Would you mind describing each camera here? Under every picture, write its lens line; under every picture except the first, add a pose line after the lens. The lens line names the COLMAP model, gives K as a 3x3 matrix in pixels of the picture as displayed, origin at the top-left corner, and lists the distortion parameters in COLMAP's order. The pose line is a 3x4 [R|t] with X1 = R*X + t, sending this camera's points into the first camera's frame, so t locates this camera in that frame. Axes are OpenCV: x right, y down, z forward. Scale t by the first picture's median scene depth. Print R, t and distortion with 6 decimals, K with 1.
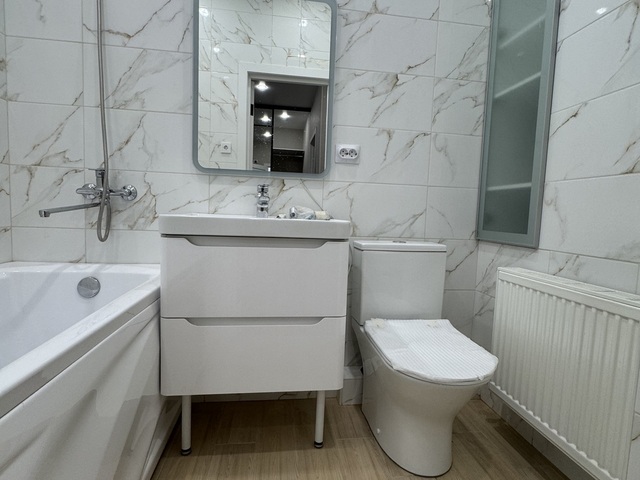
lens RADIAL K [[339.9, 0, 320.0], [0, 339.9, 240.0], [0, 0, 1]] dist [-0.006425, -0.000105]
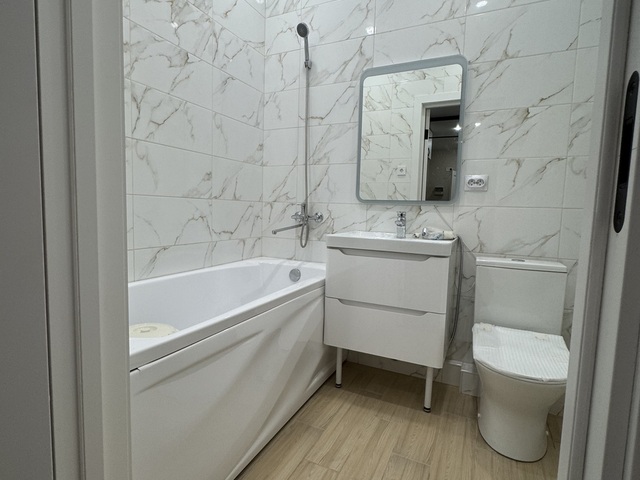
lens RADIAL K [[339.9, 0, 320.0], [0, 339.9, 240.0], [0, 0, 1]] dist [-0.006425, -0.000105]
pose [[0.833578, 0.036223, -0.551213, 0.311964], [-0.041940, 0.999118, 0.002232, -0.037795], [0.550808, 0.021258, 0.834361, -0.306131]]
